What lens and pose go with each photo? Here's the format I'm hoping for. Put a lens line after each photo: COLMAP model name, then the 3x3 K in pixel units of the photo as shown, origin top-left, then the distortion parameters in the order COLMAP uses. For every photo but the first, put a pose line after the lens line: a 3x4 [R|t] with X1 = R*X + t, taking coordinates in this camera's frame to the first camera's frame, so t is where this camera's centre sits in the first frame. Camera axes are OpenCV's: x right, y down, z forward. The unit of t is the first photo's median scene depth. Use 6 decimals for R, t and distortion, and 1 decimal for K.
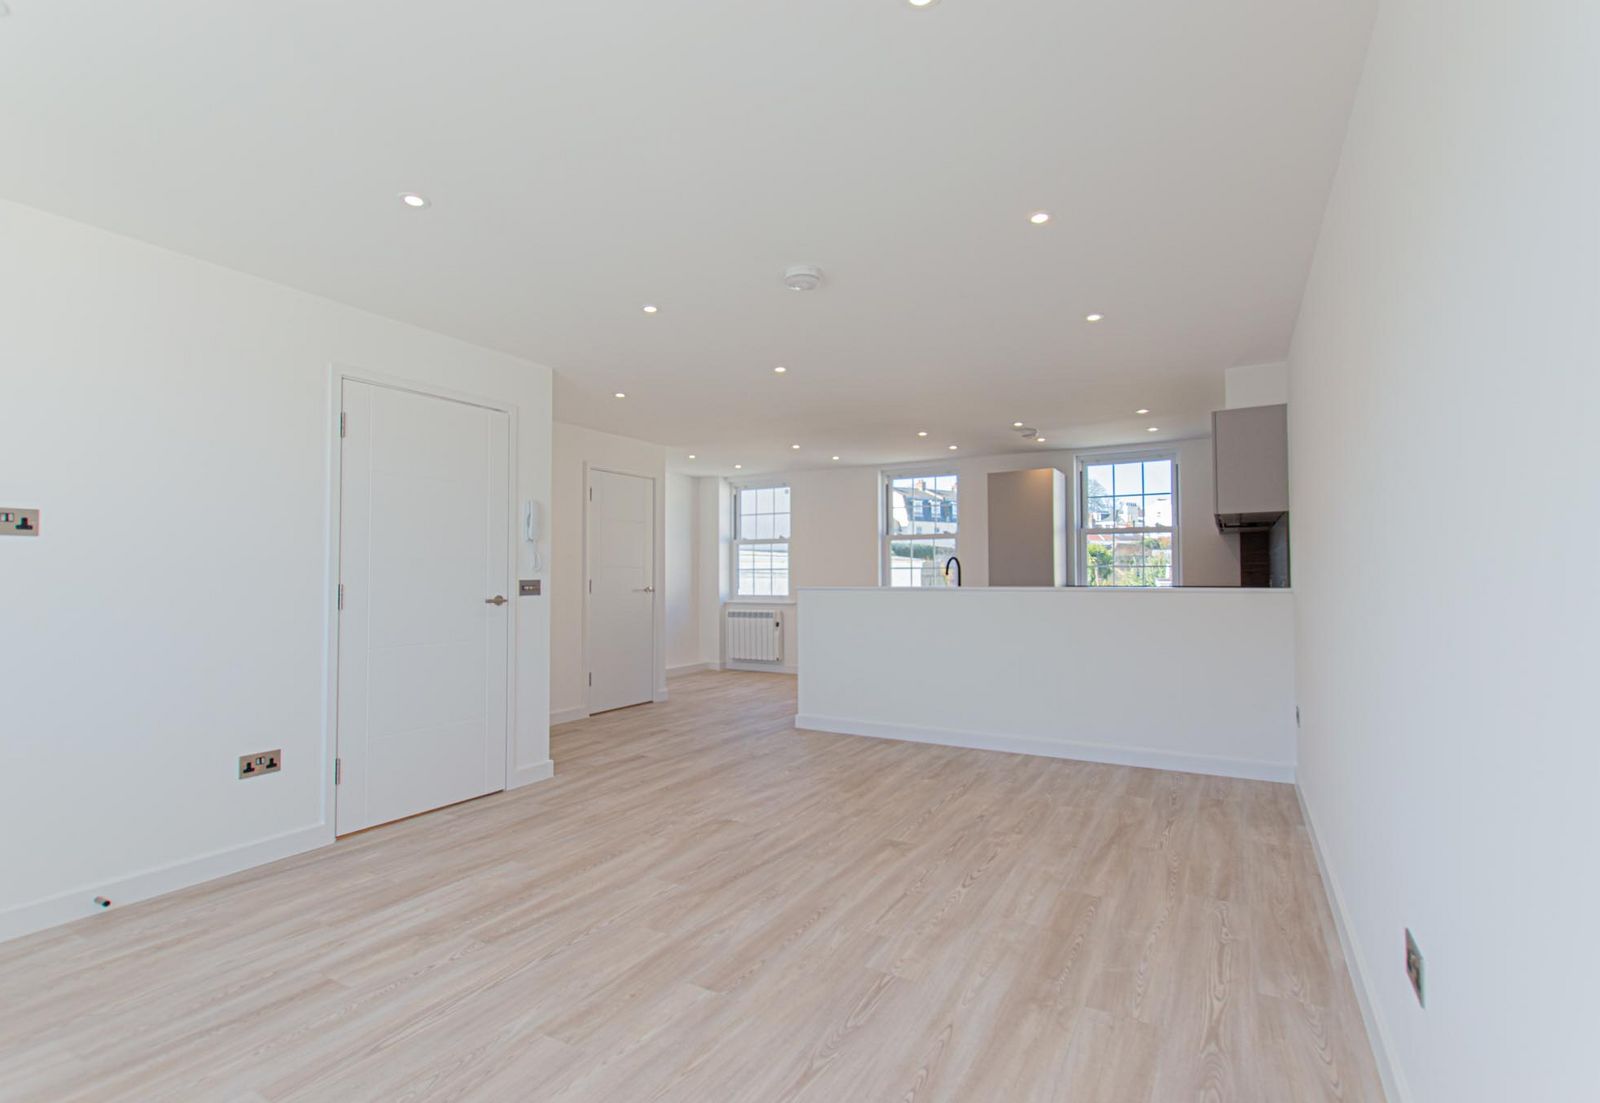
lens RADIAL K [[751.8, 0, 807.5], [0, 751.8, 558.4], [0, 0, 1]] dist [0.000952, -0.000647]
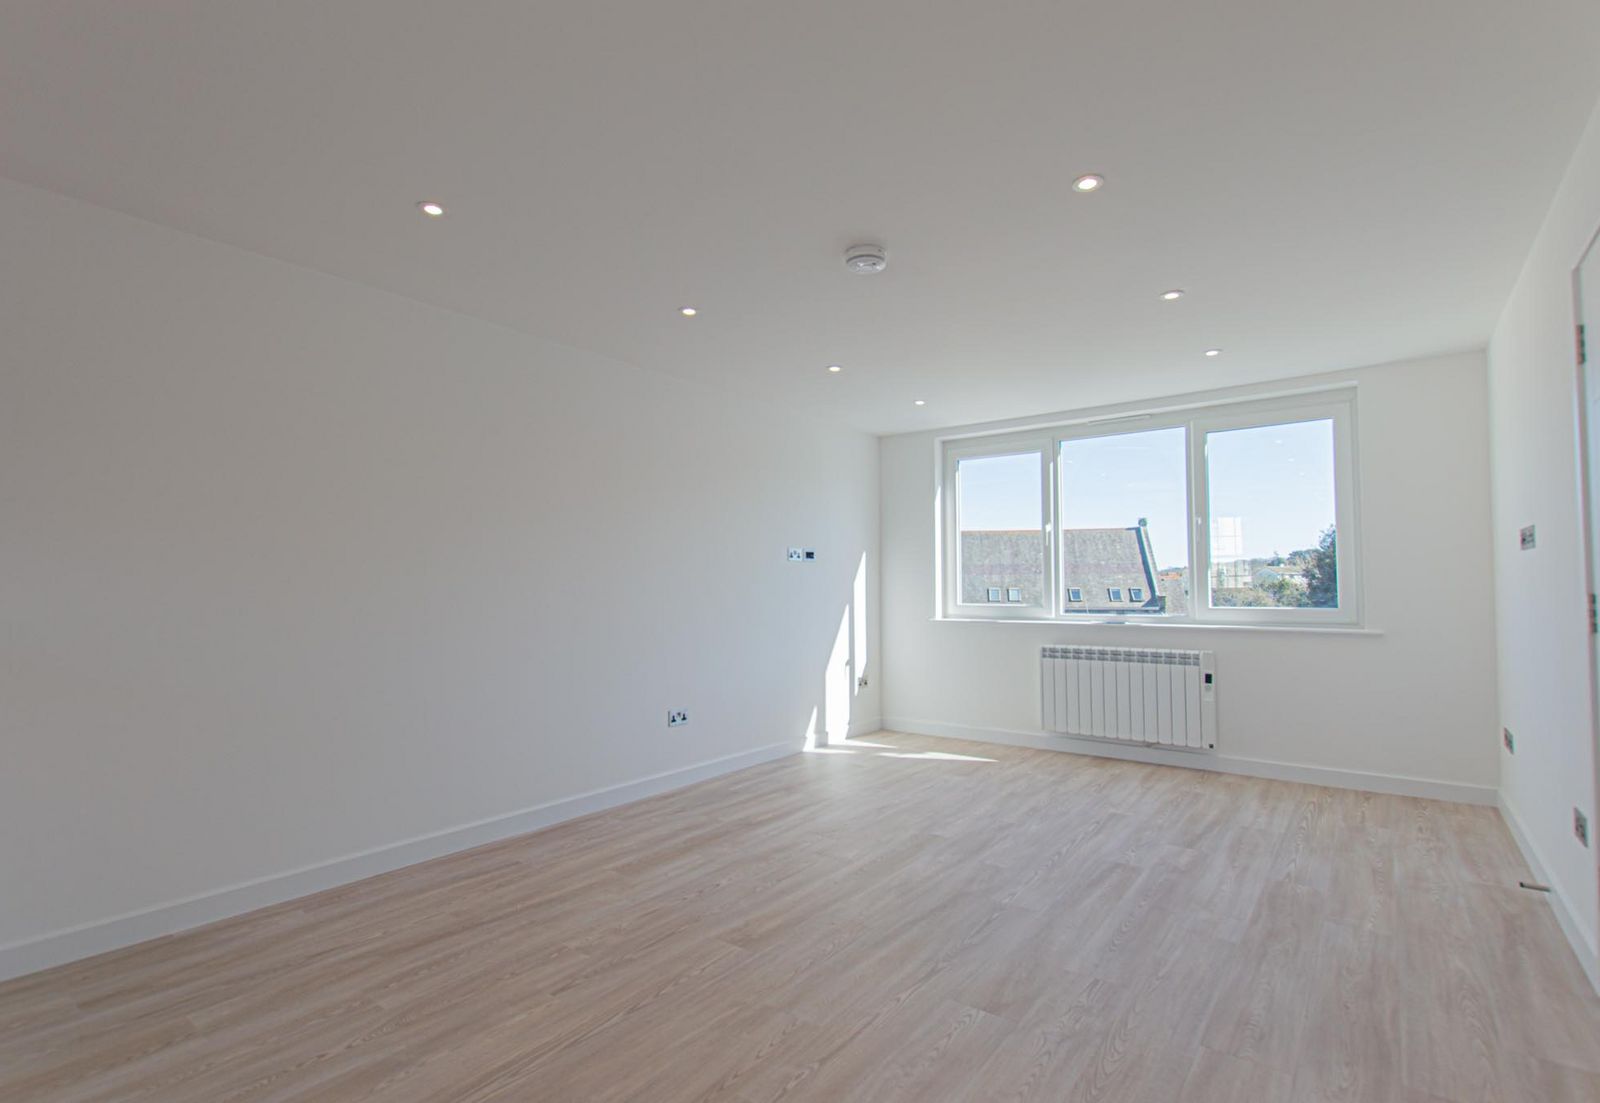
lens RADIAL K [[751.8, 0, 807.5], [0, 751.8, 558.4], [0, 0, 1]] dist [0.000952, -0.000647]
pose [[-0.990833, 0.012261, 0.134537, -0.063071], [0.003881, 0.998046, -0.062370, 0.052575], [-0.135039, -0.061276, -0.988944, 2.126727]]
